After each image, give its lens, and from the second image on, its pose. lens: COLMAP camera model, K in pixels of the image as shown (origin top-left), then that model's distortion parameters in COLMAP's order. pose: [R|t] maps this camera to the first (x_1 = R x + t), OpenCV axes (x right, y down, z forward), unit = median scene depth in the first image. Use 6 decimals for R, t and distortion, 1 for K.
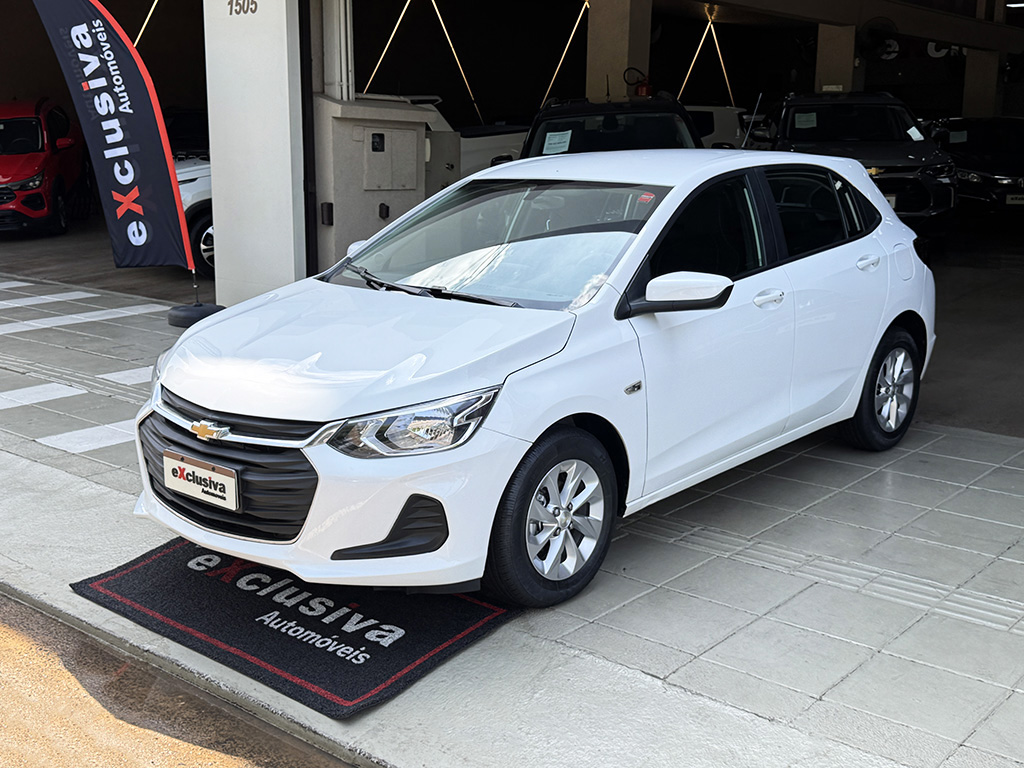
lens RADIAL K [[1179.8, 0, 512.0], [0, 1179.8, 384.0], [0, 0, 1]] dist [0.197380, -0.479033]
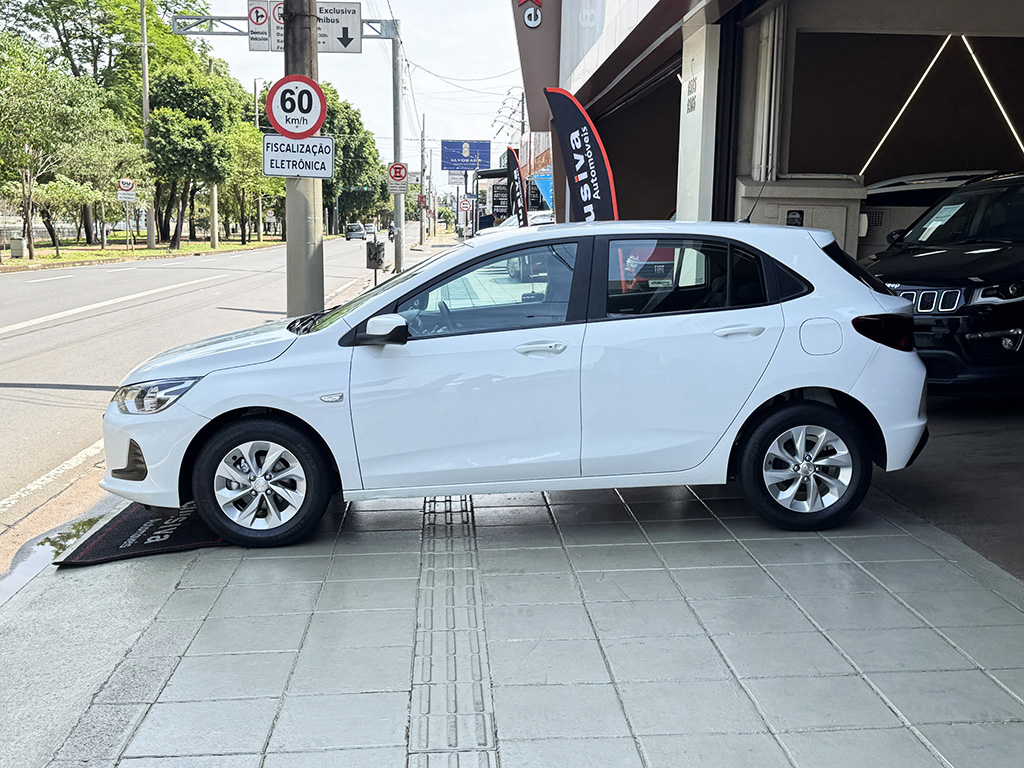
lens RADIAL K [[1179.8, 0, 512.0], [0, 1179.8, 384.0], [0, 0, 1]] dist [0.197380, -0.479033]
pose [[0.693662, 0.092466, -0.714341, 1.195148], [-0.142019, 0.989816, -0.009783, -0.027576], [0.706162, 0.108237, 0.699729, 0.234052]]
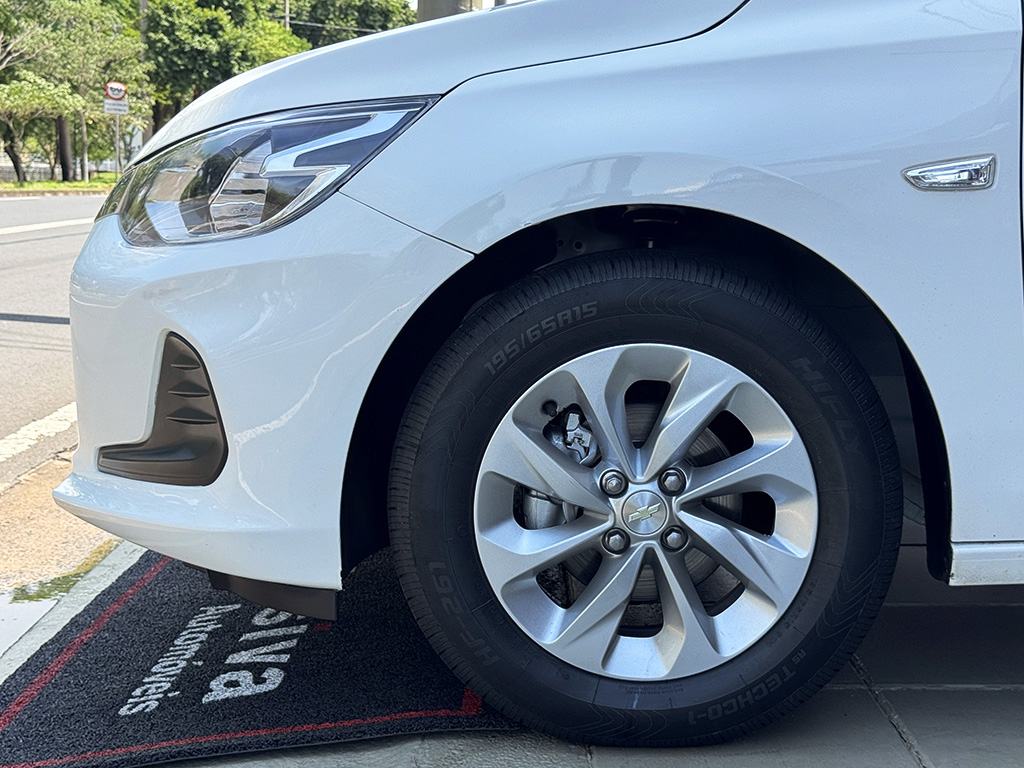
lens RADIAL K [[1536.0, 0, 512.0], [0, 1536.0, 384.0], [0, 0, 1]] dist [0.097856, -0.006785]
pose [[0.650190, 0.103991, -0.752621, 0.360175], [-0.159126, 0.987258, -0.001059, 0.082056], [0.742921, 0.120450, 0.658453, 0.652928]]
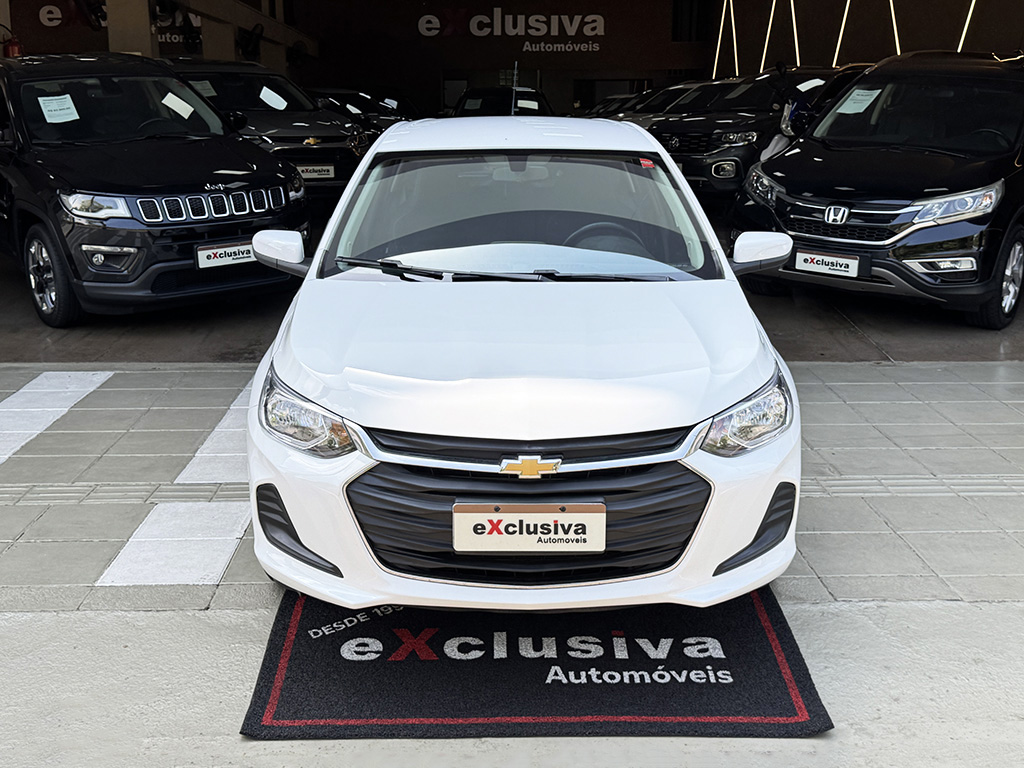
lens RADIAL K [[1179.8, 0, 512.0], [0, 1179.8, 384.0], [0, 0, 1]] dist [0.197380, -0.479033]
pose [[0.740567, -0.156387, 0.653532, -0.746035], [0.141547, 0.987026, 0.075792, -0.075780], [-0.656906, 0.036376, 0.753095, 0.380688]]
